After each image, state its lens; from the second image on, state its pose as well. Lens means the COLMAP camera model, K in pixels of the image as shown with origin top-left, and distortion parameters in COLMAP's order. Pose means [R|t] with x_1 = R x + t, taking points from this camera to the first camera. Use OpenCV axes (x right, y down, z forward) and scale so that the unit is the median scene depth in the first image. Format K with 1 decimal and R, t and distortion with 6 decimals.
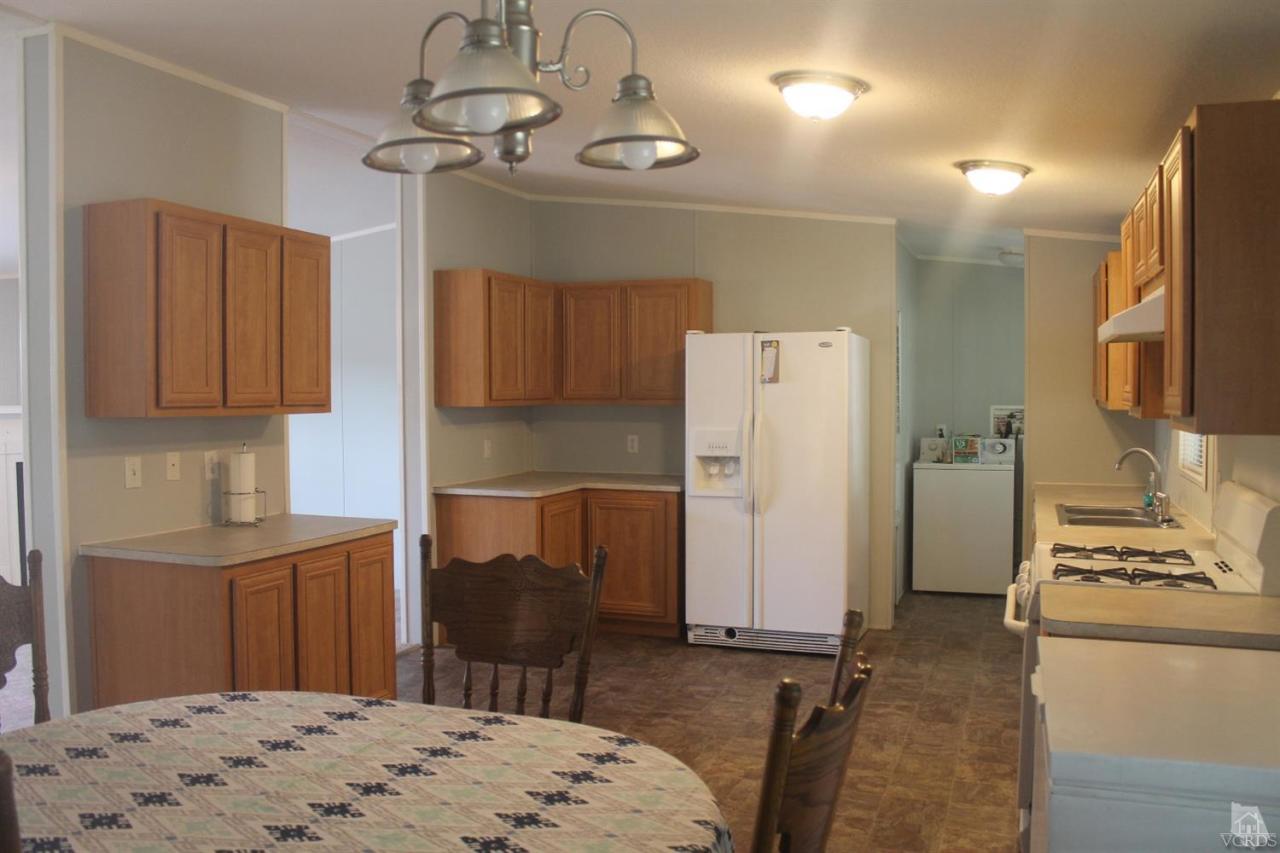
lens RADIAL K [[1089.0, 0, 640.0], [0, 1089.0, 426.5], [0, 0, 1]] dist [-0.163759, 0.147105]
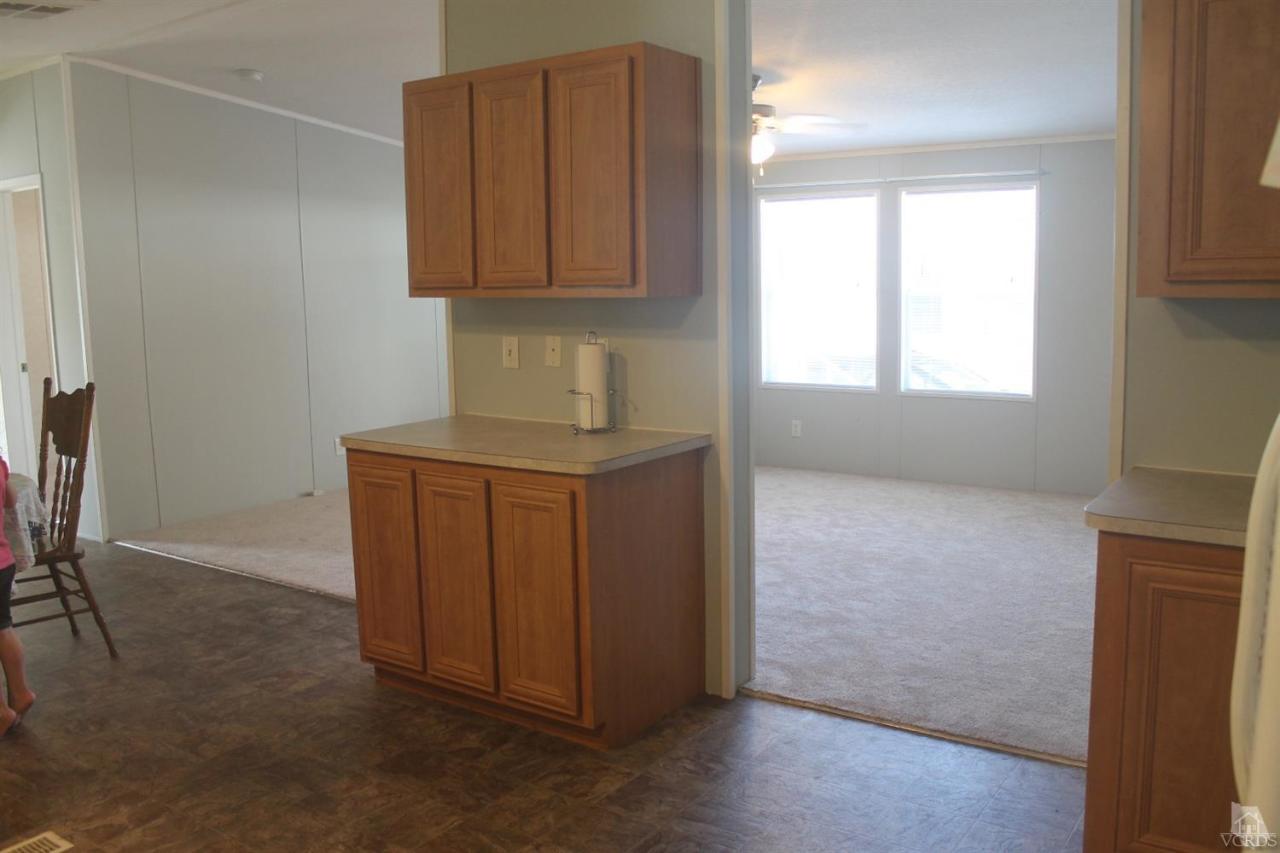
lens RADIAL K [[1089.0, 0, 640.0], [0, 1089.0, 426.5], [0, 0, 1]] dist [-0.163759, 0.147105]
pose [[-0.266787, 0.142588, -0.953149, 0.376490], [-0.012426, 0.988404, 0.151340, -0.034965], [0.963676, 0.052219, -0.261921, 1.125206]]
